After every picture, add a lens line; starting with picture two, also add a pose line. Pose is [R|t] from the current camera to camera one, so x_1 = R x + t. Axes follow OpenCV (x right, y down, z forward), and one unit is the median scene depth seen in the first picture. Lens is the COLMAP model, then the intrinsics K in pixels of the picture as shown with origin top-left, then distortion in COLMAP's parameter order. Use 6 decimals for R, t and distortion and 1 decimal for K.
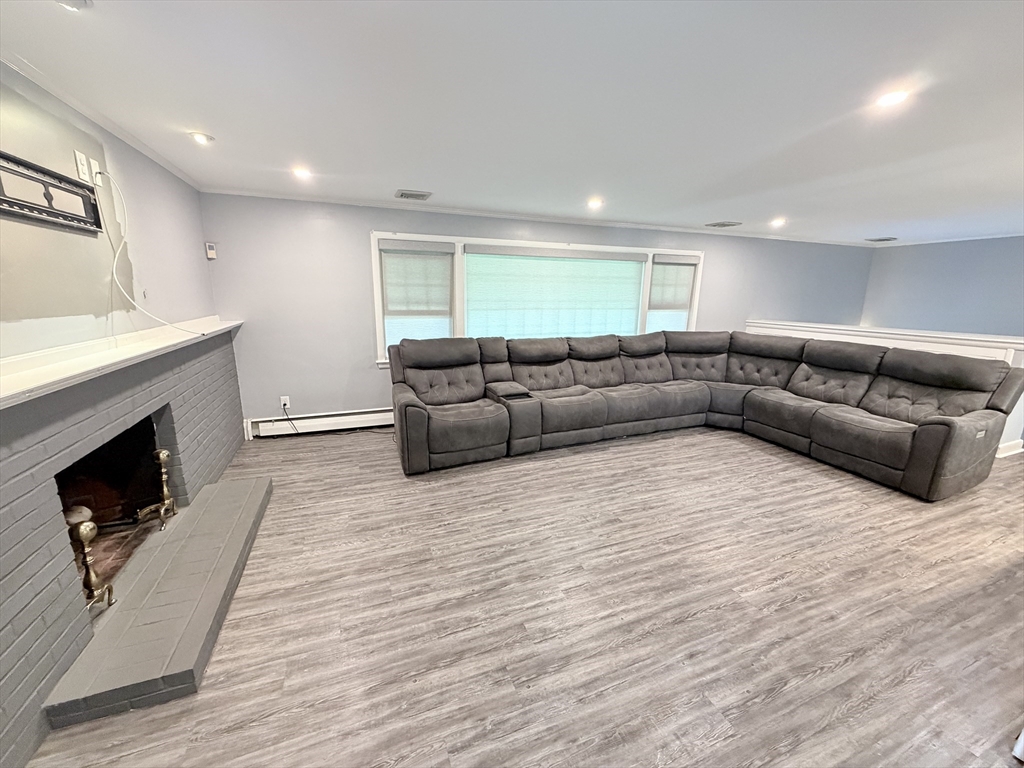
lens RADIAL K [[405.2, 0, 511.4], [0, 405.2, 385.9], [0, 0, 1]] dist [-0.002967, -0.000012]
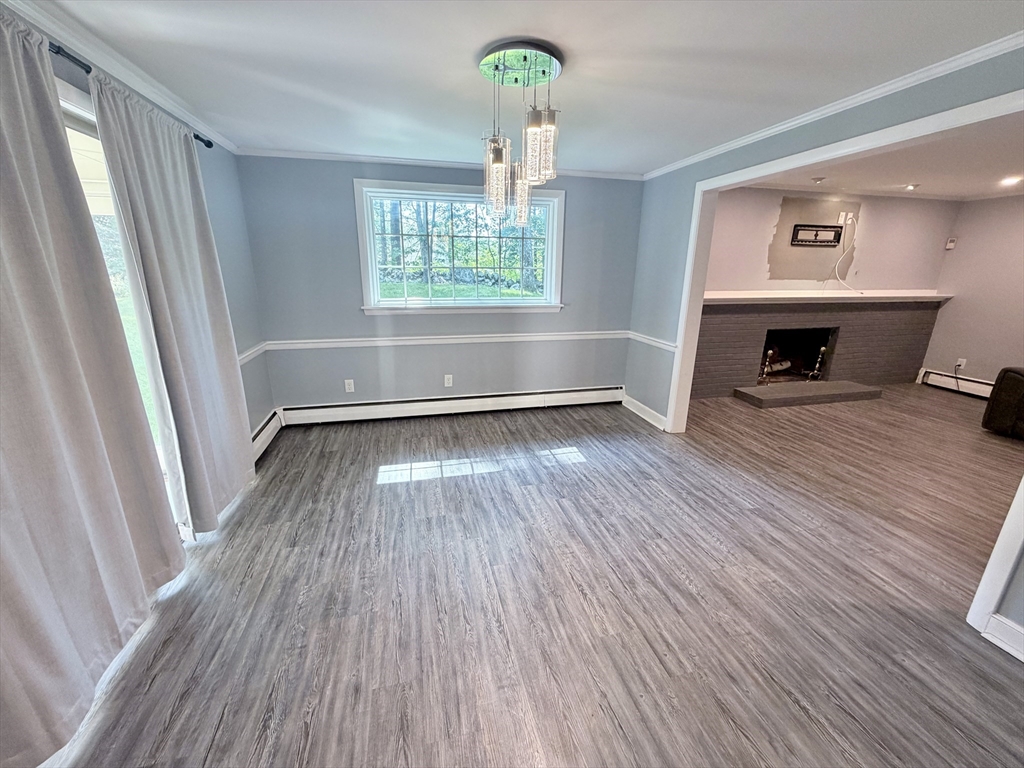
lens RADIAL K [[405.2, 0, 509.3], [0, 405.2, 383.0], [0, 0, 1]] dist [-0.002967, -0.000012]
pose [[-0.133958, 0.257125, -0.957049, 1.629247], [-0.232597, 0.930616, 0.282580, 0.135602], [0.963303, 0.260461, -0.064857, -0.452261]]
